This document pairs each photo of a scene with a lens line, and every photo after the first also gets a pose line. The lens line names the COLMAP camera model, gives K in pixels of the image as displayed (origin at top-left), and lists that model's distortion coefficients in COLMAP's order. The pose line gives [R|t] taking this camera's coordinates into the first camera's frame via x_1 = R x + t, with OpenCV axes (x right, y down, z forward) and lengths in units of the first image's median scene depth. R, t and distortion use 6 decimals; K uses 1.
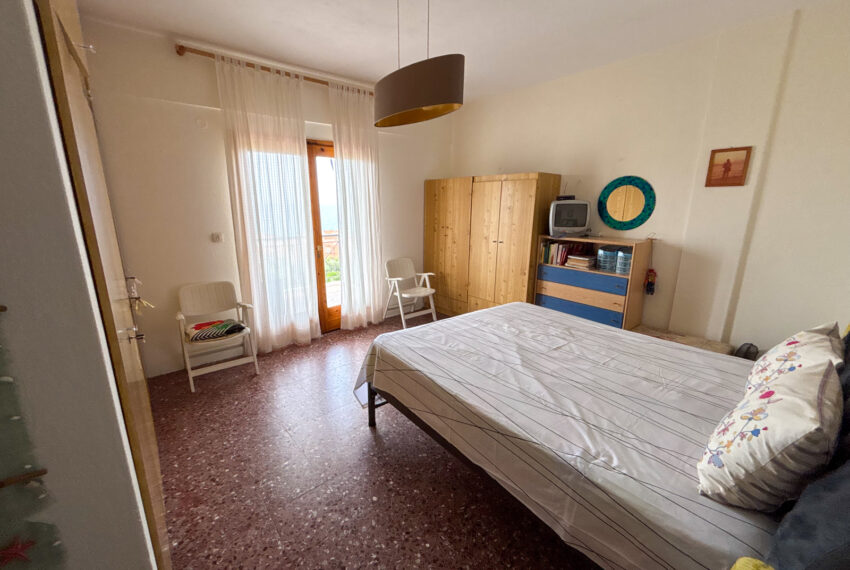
lens RADIAL K [[348.4, 0, 426.6], [0, 348.4, 279.6], [0, 0, 1]] dist [0.000647, 0.000239]
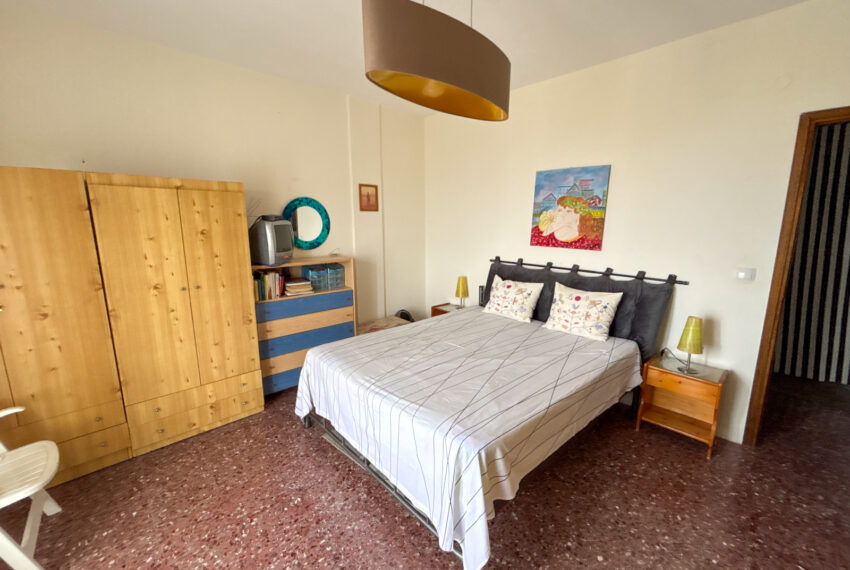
lens RADIAL K [[341.3, 0, 422.0], [0, 341.3, 284.3], [0, 0, 1]] dist [-0.001674, -0.000227]
pose [[-0.044798, -0.182301, 0.982222, -0.605322], [0.220681, 0.957114, 0.187706, -0.209078], [-0.974317, 0.225167, -0.002647, 0.919632]]
